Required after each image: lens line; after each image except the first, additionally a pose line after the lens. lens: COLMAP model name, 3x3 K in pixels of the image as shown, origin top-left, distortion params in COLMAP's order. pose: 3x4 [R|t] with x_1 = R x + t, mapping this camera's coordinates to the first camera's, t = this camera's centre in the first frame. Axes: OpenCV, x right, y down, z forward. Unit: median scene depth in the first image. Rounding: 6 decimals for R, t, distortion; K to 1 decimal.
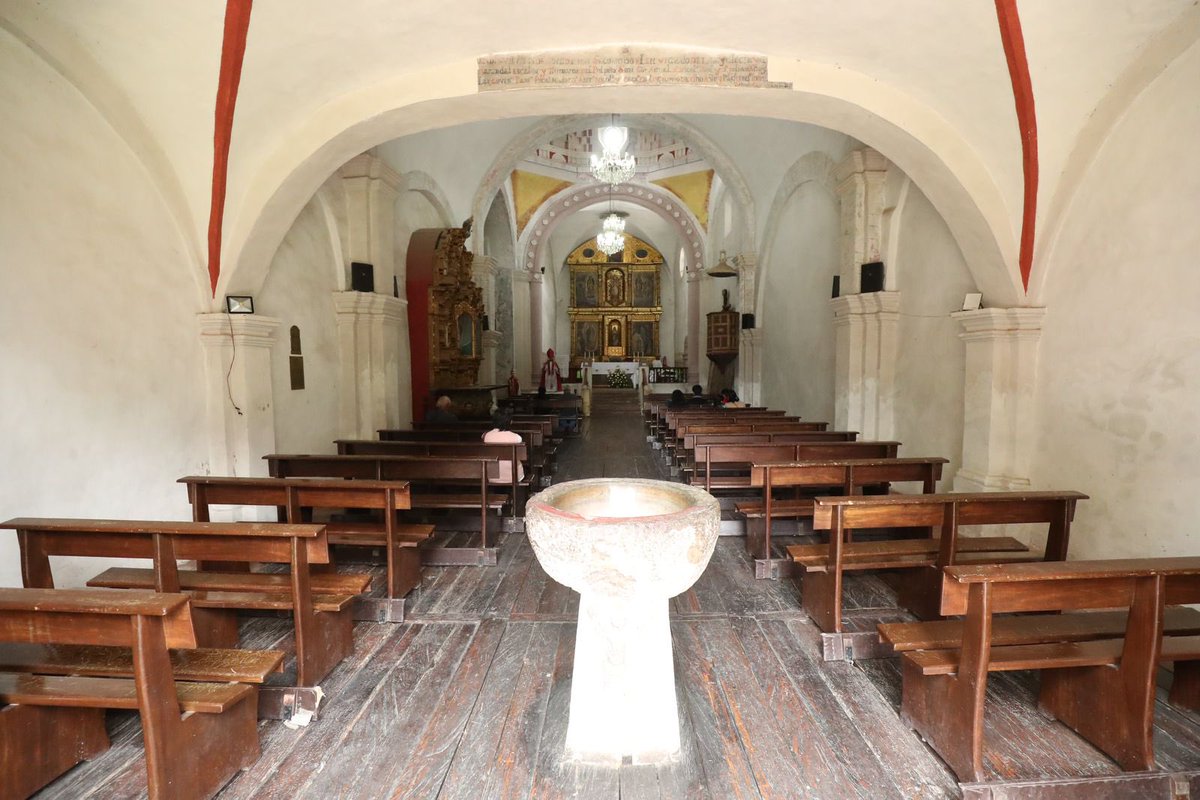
lens RADIAL K [[539.2, 0, 598.5], [0, 539.2, 398.5], [0, 0, 1]] dist [-0.002732, -0.000182]
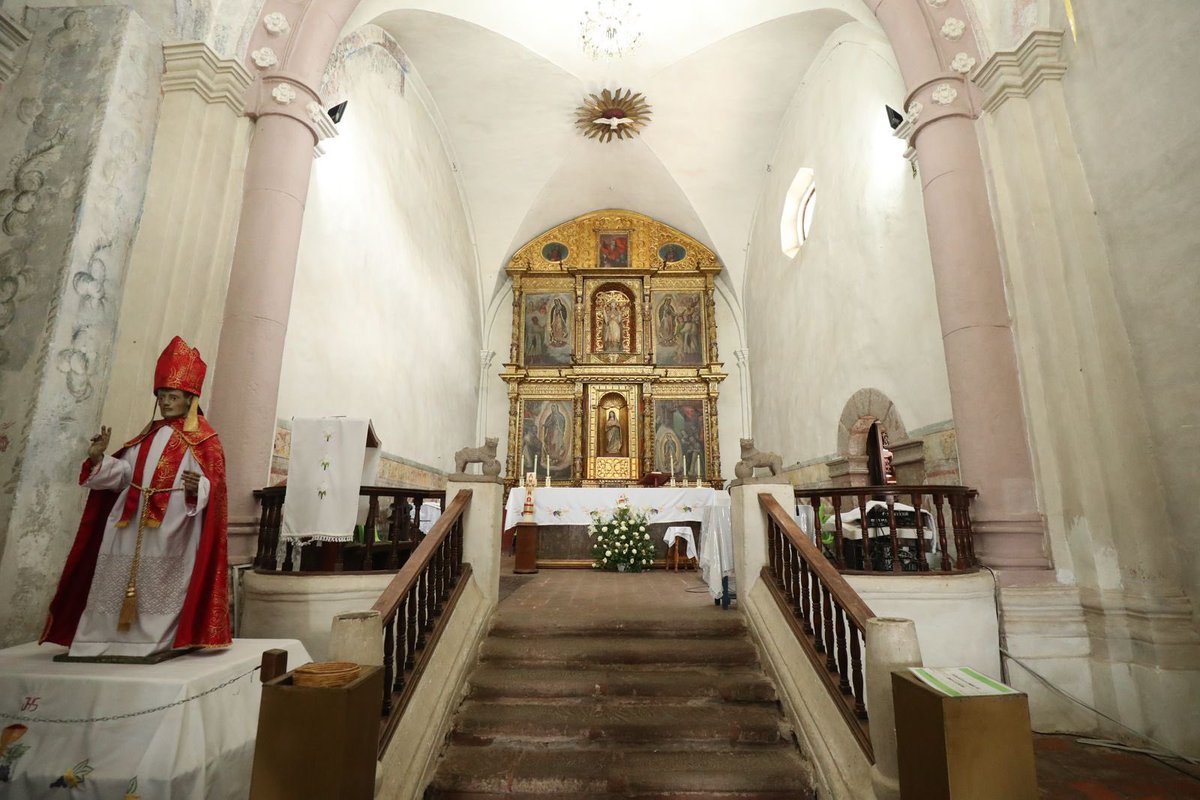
lens RADIAL K [[539.2, 0, 603.4], [0, 539.2, 397.9], [0, 0, 1]] dist [-0.002732, -0.000182]
pose [[0.999836, 0.010701, 0.014577, 0.016672], [-0.006204, 0.960172, -0.279340, -0.024980], [-0.016986, 0.279204, 0.960082, 0.593975]]
